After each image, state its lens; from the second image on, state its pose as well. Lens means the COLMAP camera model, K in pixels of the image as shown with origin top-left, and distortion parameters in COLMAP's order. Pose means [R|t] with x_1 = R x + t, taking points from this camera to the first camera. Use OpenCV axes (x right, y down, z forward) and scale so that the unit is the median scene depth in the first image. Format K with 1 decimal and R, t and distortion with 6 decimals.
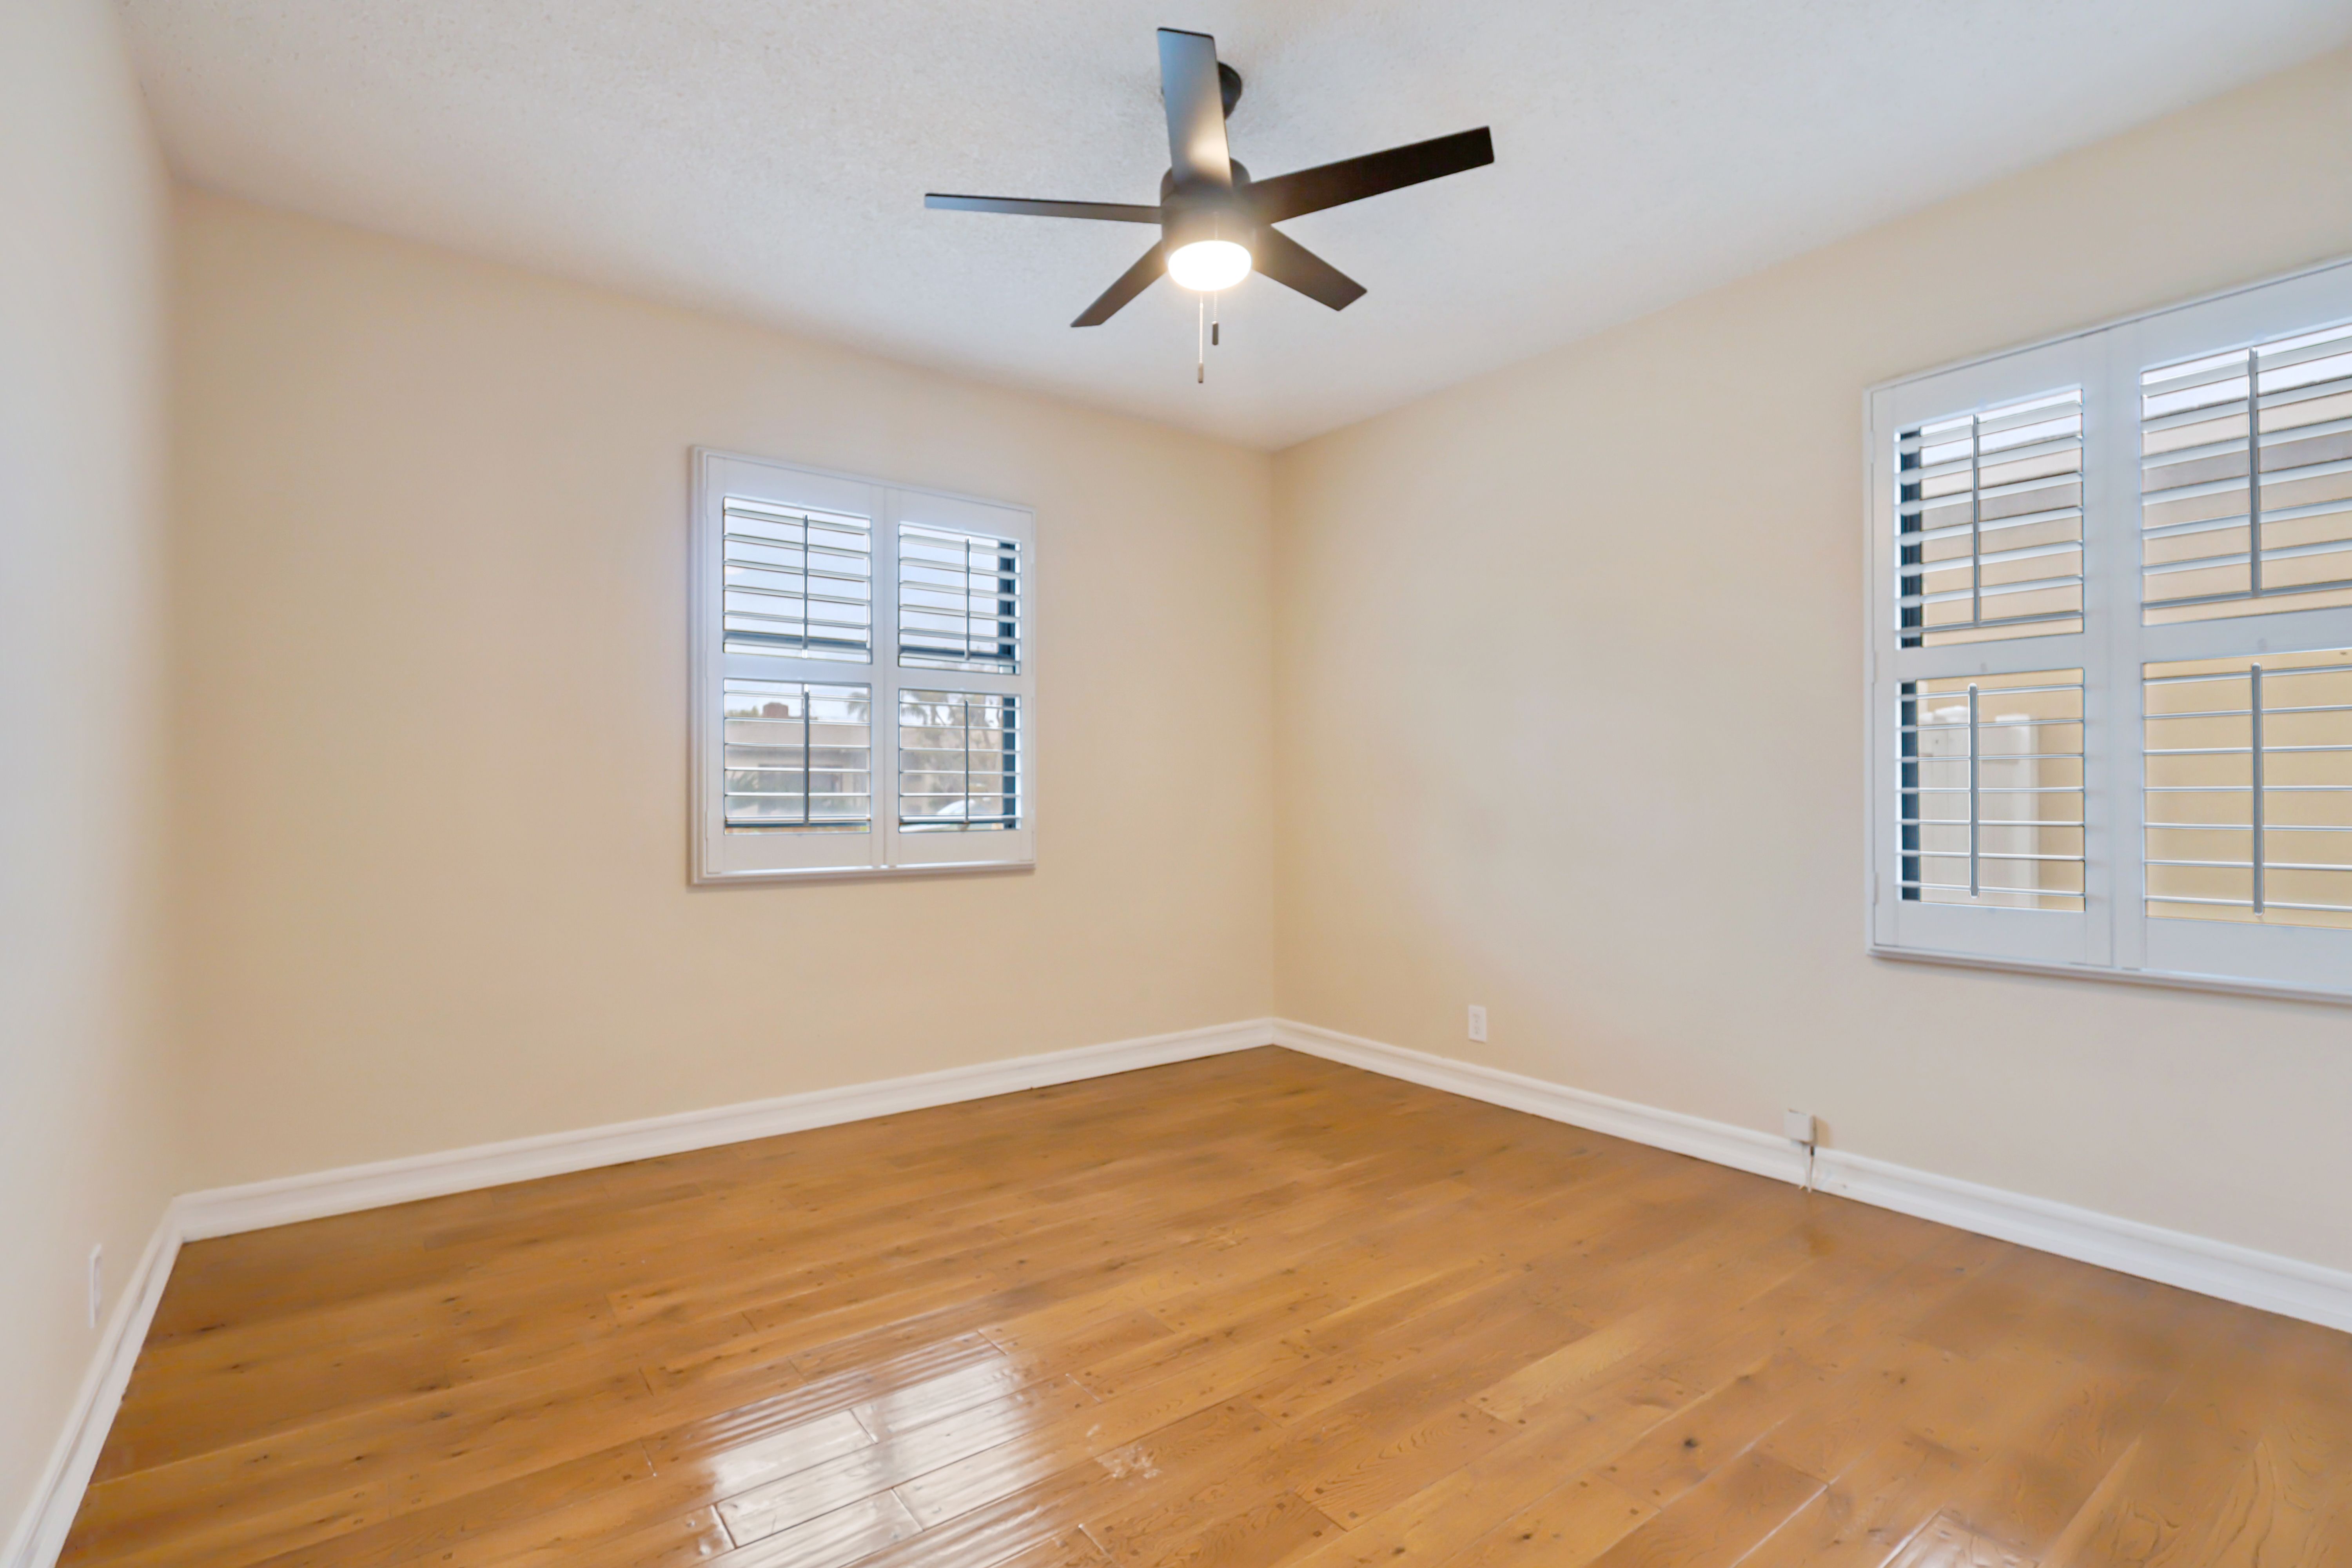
lens RADIAL K [[1076.9, 0, 1180.3], [0, 1076.9, 786.5], [0, 0, 1]] dist [-0.001119, 0.000933]
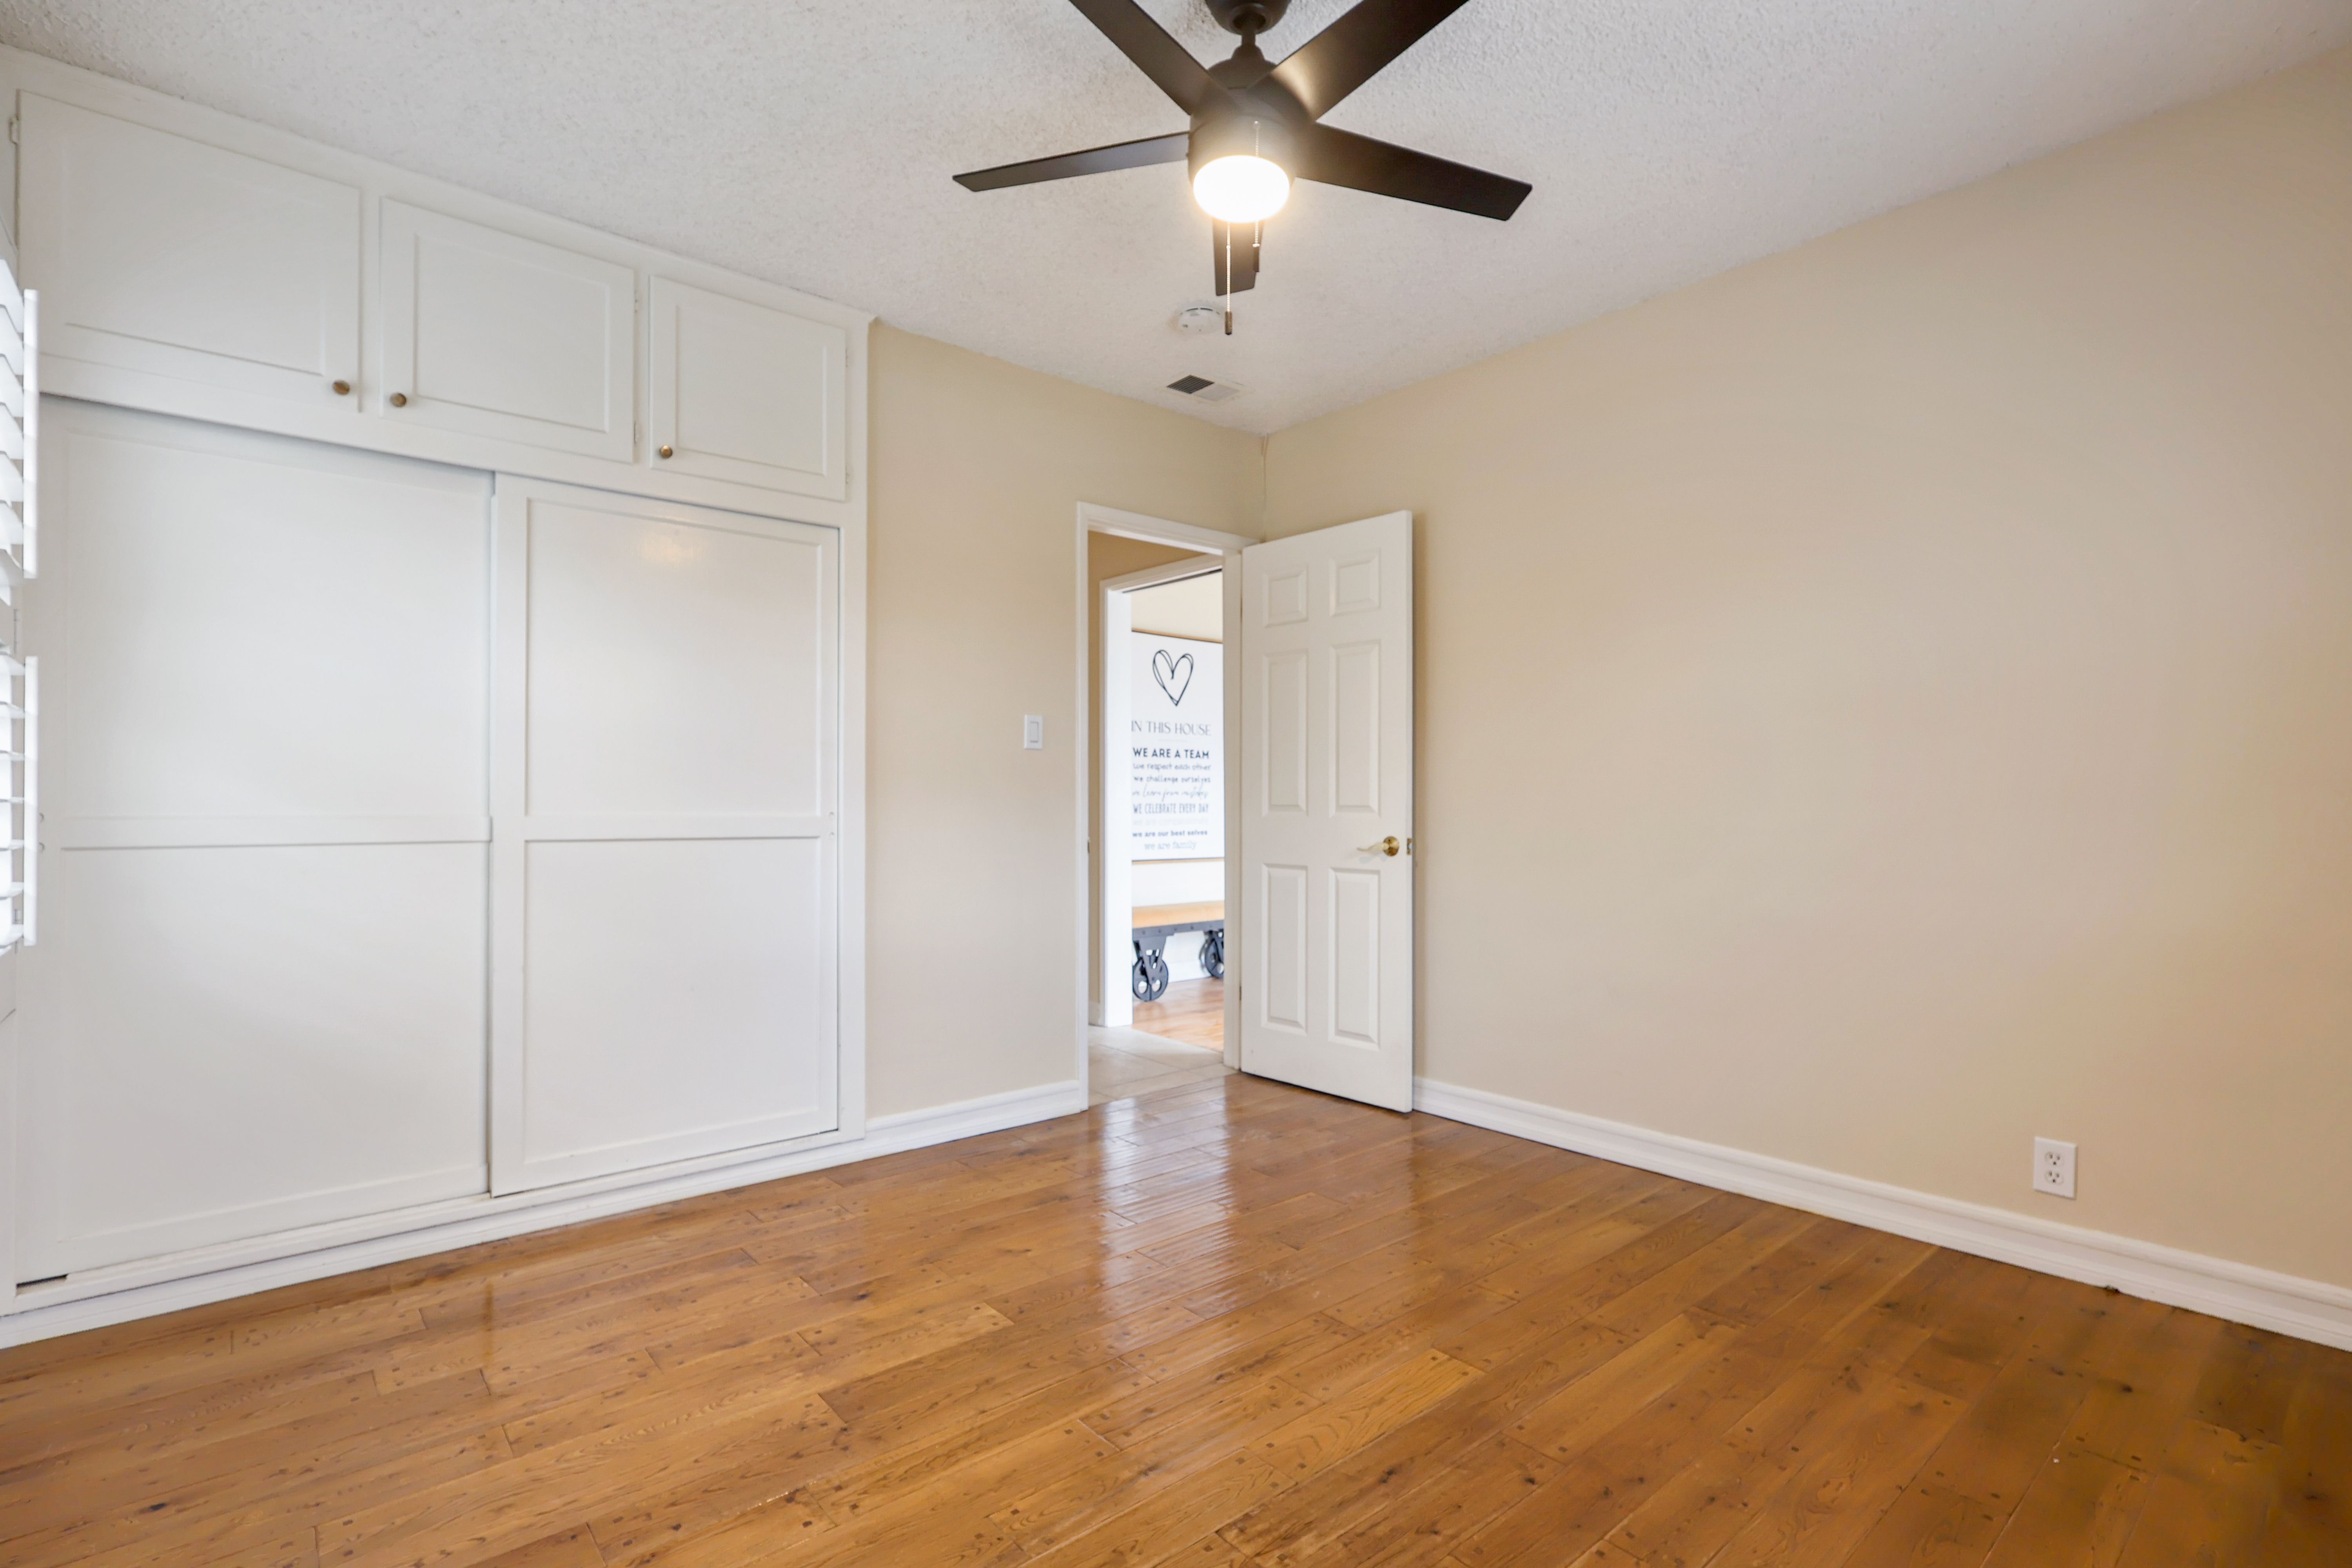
lens RADIAL K [[1076.9, 0, 1180.3], [0, 1076.9, 786.5], [0, 0, 1]] dist [-0.001119, 0.000933]
pose [[-0.997963, 0.003590, -0.063689, 0.140024], [0.004589, 0.999869, -0.015545, 0.005211], [0.063625, -0.015805, -0.997849, 1.986257]]
